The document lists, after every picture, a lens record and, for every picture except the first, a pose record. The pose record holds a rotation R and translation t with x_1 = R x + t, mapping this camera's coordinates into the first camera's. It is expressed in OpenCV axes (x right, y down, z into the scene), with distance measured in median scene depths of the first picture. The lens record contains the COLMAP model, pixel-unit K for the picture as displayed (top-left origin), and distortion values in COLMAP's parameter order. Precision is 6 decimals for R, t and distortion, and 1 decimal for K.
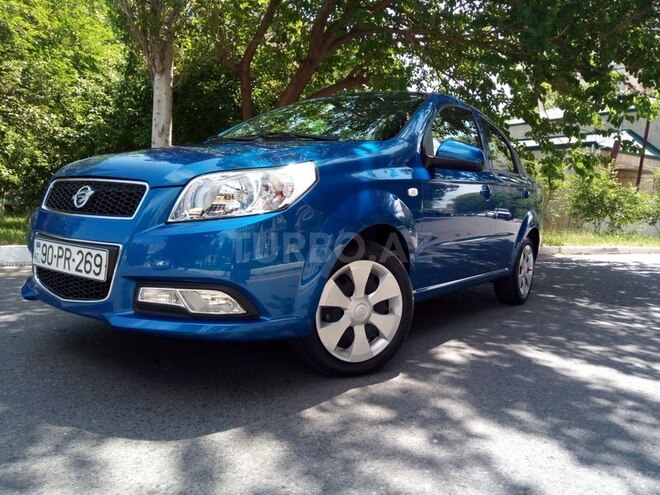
lens RADIAL K [[495.8, 0, 330.0], [0, 495.8, 247.5], [0, 0, 1]] dist [0.011524, -0.001582]
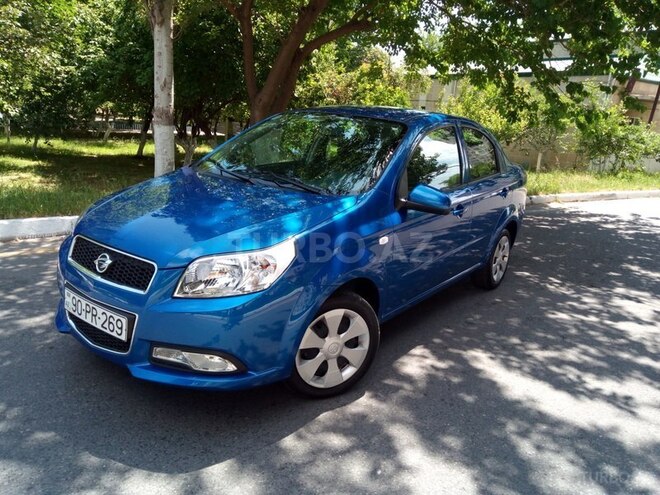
lens RADIAL K [[495.8, 0, 330.0], [0, 495.8, 247.5], [0, 0, 1]] dist [0.011524, -0.001582]
pose [[0.999709, 0.020183, -0.013246, 0.062996], [-0.017555, 0.984415, 0.174985, -0.322643], [0.016571, -0.174702, 0.984482, -0.156235]]
